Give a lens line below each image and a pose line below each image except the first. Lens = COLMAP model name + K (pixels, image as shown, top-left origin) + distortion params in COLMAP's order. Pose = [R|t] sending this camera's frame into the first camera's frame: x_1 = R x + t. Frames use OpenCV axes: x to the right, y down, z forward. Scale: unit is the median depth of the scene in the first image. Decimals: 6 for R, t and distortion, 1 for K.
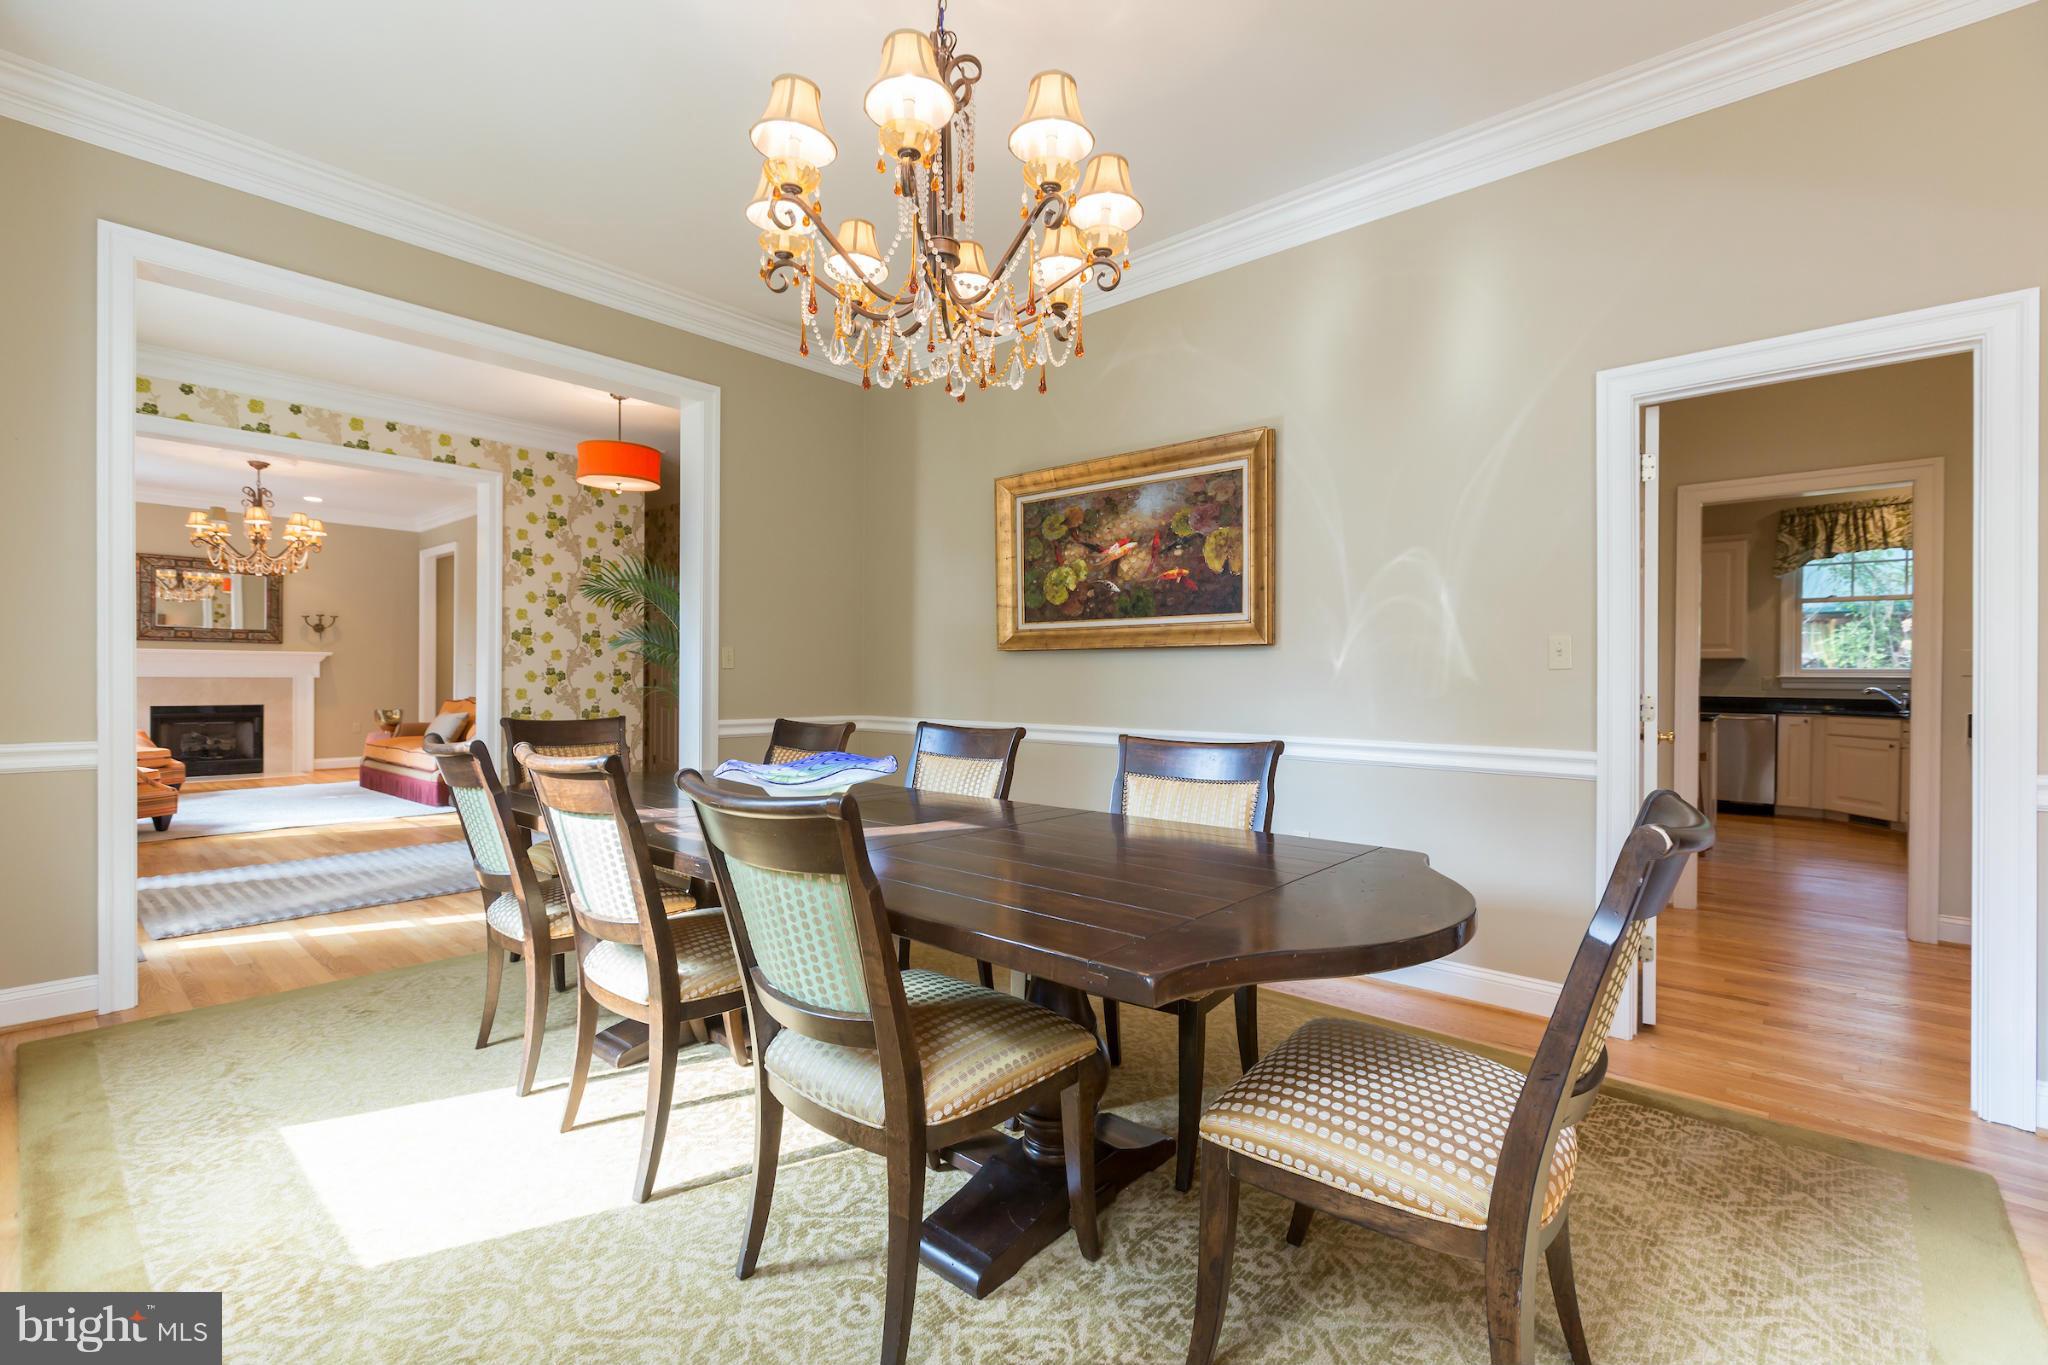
lens RADIAL K [[886.7, 0, 1027.0], [0, 886.7, 679.5], [0, 0, 1]] dist [-0.001464, -0.000141]
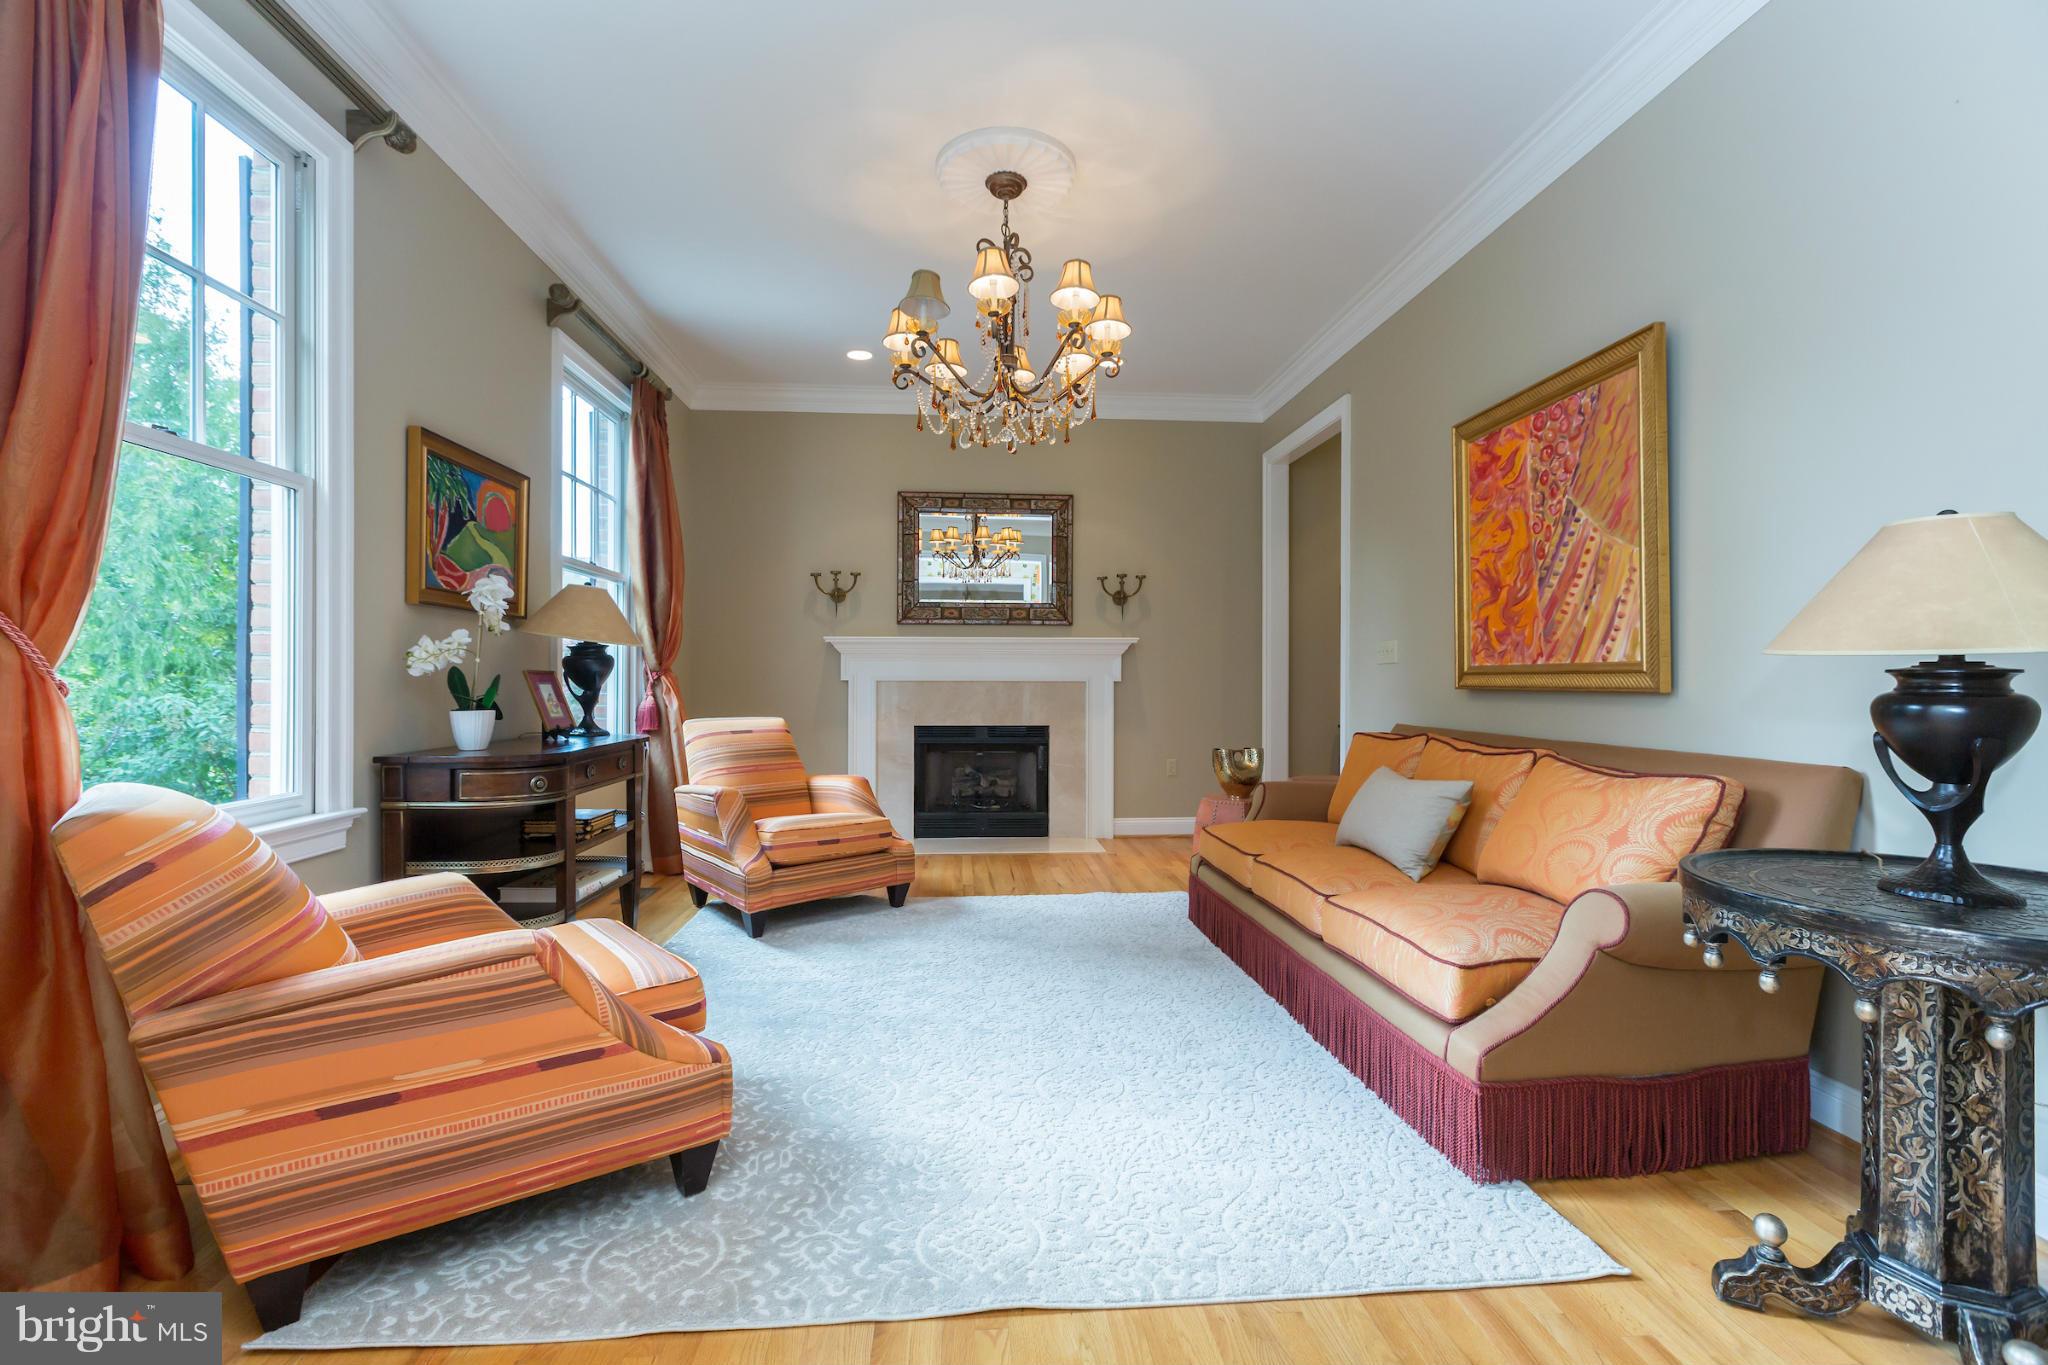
lens RADIAL K [[886.7, 0, 1023.4], [0, 886.7, 681.7], [0, 0, 1]] dist [-0.001464, -0.000141]
pose [[0.706336, -0.004926, -0.707859, -0.444329], [0.001734, 0.999985, -0.005229, 0.001613], [0.707874, 0.002466, 0.706334, 0.559167]]
